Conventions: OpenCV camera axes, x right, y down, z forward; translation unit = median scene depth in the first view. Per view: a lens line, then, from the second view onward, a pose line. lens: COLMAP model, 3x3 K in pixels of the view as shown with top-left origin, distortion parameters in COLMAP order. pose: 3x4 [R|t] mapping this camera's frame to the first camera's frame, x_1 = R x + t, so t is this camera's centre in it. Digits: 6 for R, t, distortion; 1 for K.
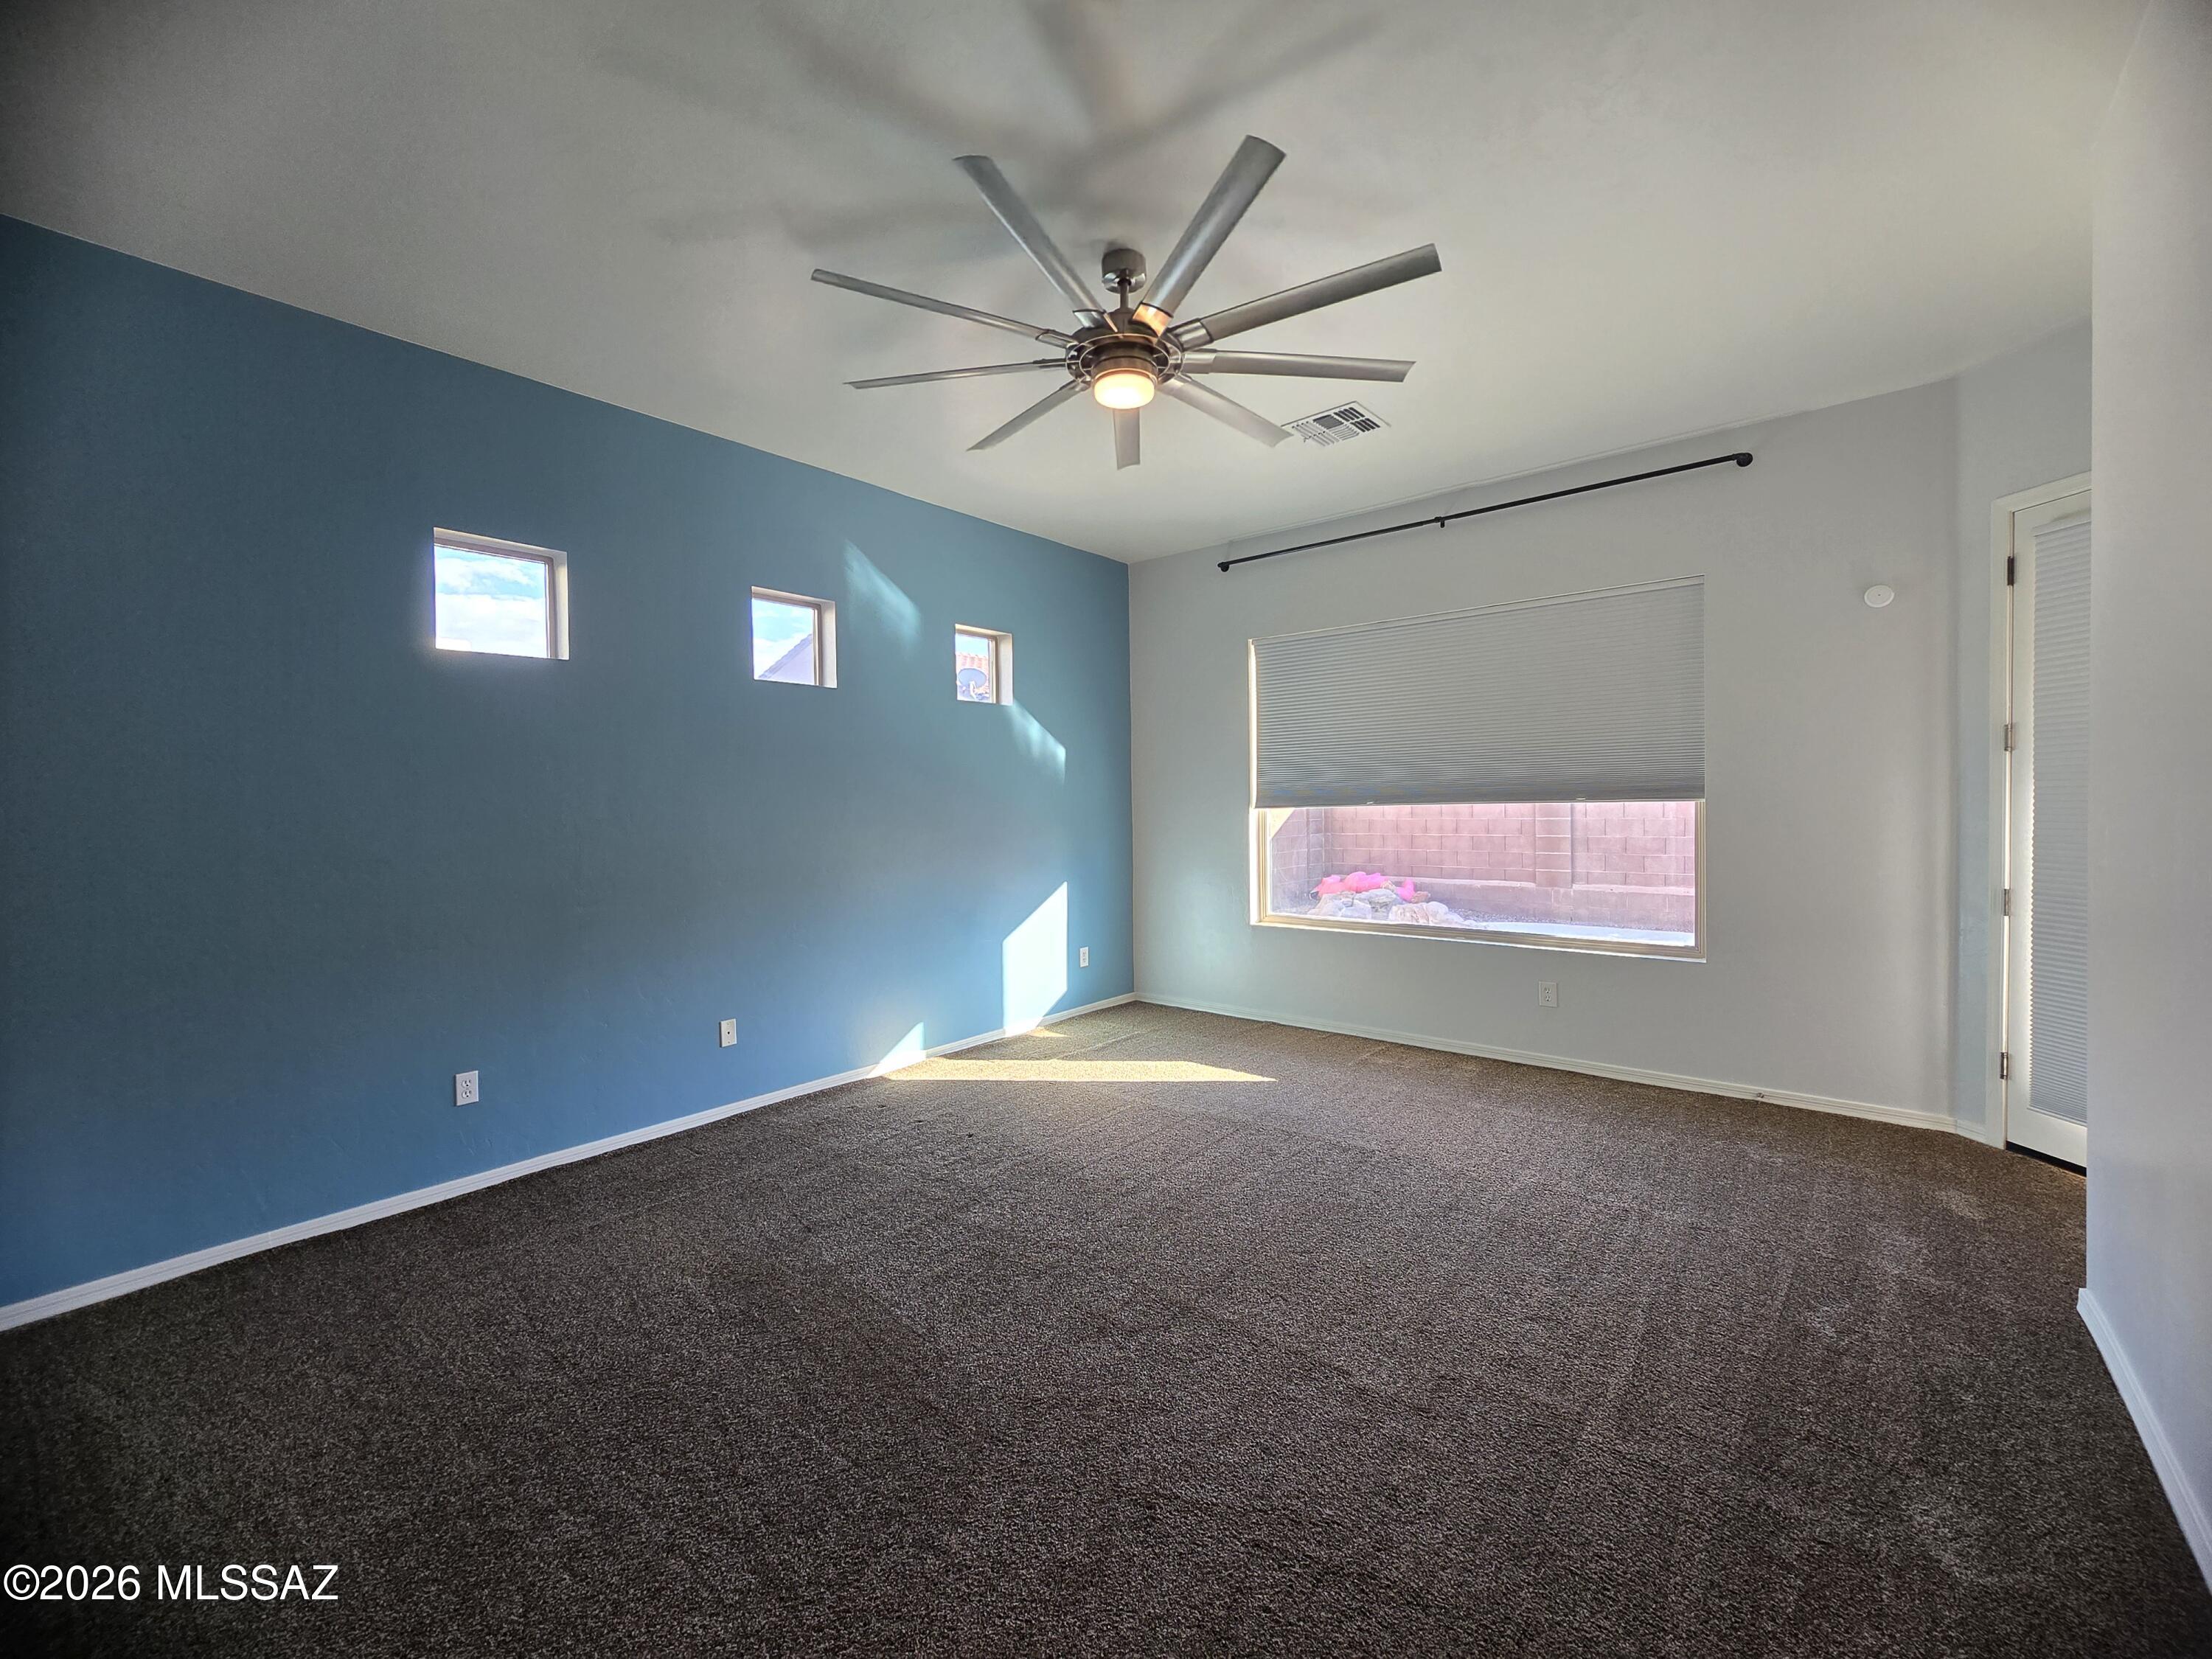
lens RADIAL K [[905.0, 0, 1101.9], [0, 905.0, 820.5], [0, 0, 1]] dist [0.000903, 0.000035]
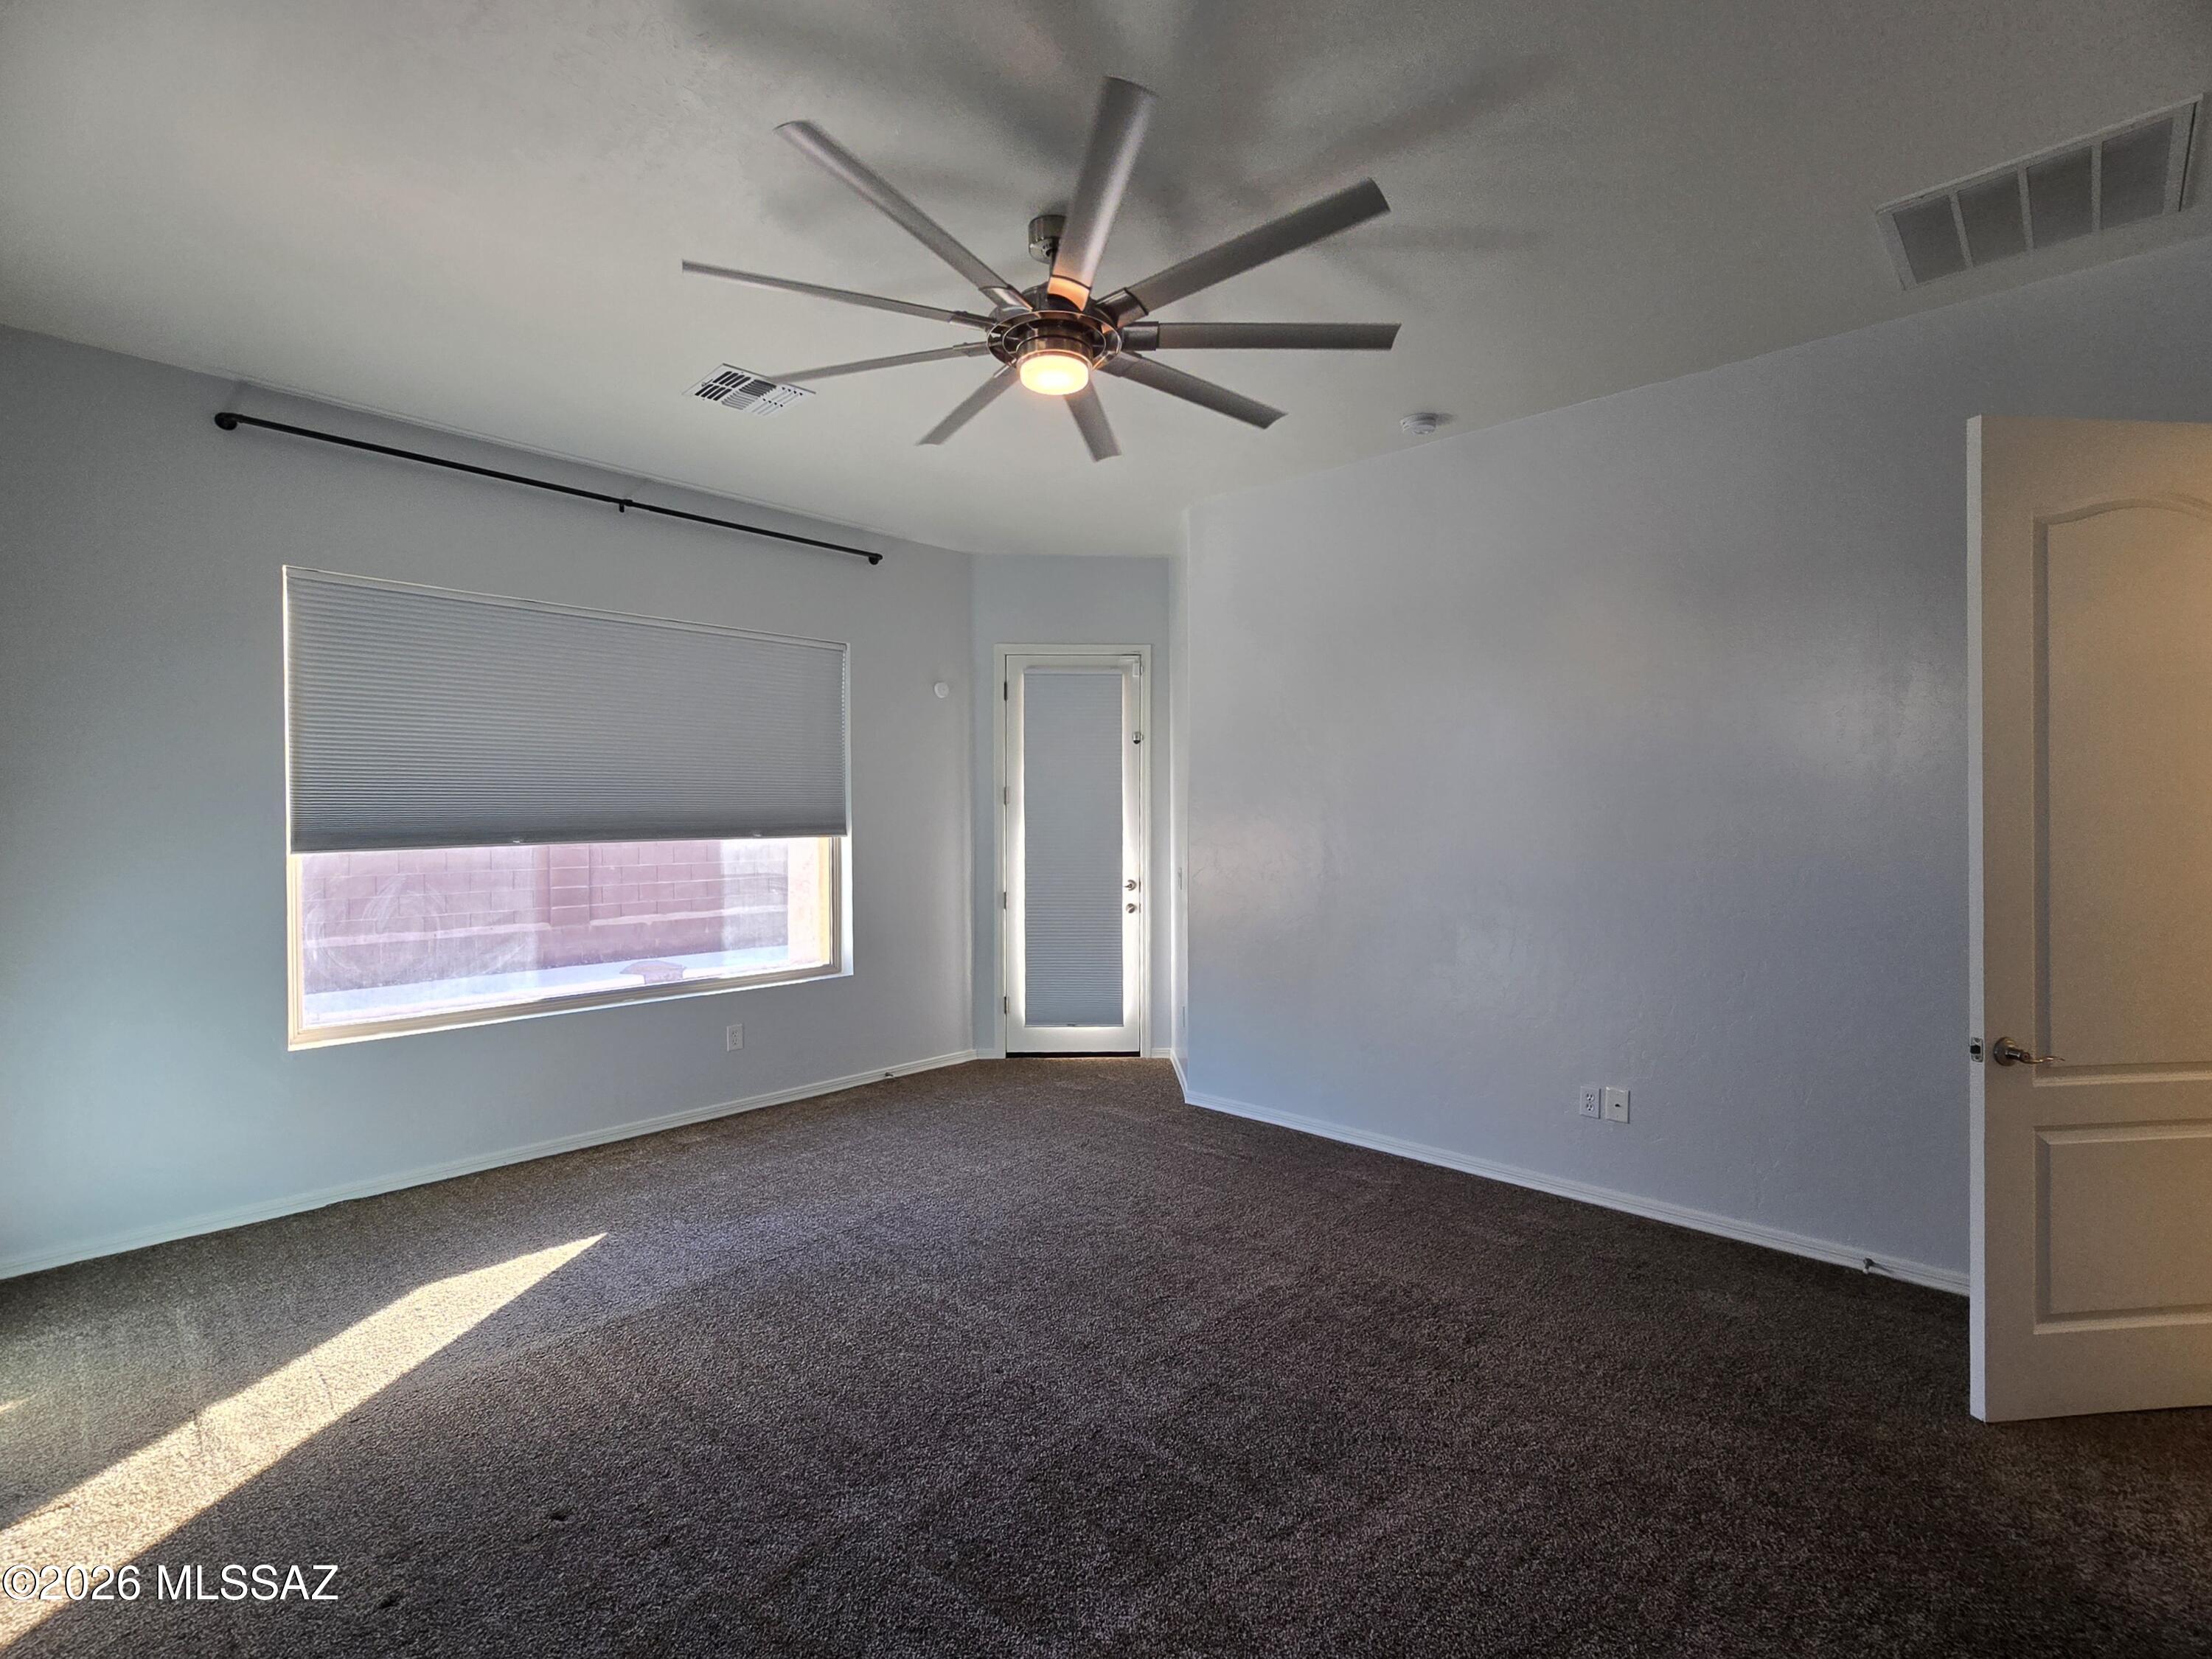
lens RADIAL K [[1001.6, 0, 1106.0], [0, 1001.6, 829.5], [0, 0, 1]] dist [0.001096, 0.000030]
pose [[0.076975, 0.000176, 0.997033, -0.615938], [0.021435, 0.999769, -0.001832, -0.022591], [-0.996803, 0.021513, 0.076953, 0.586499]]
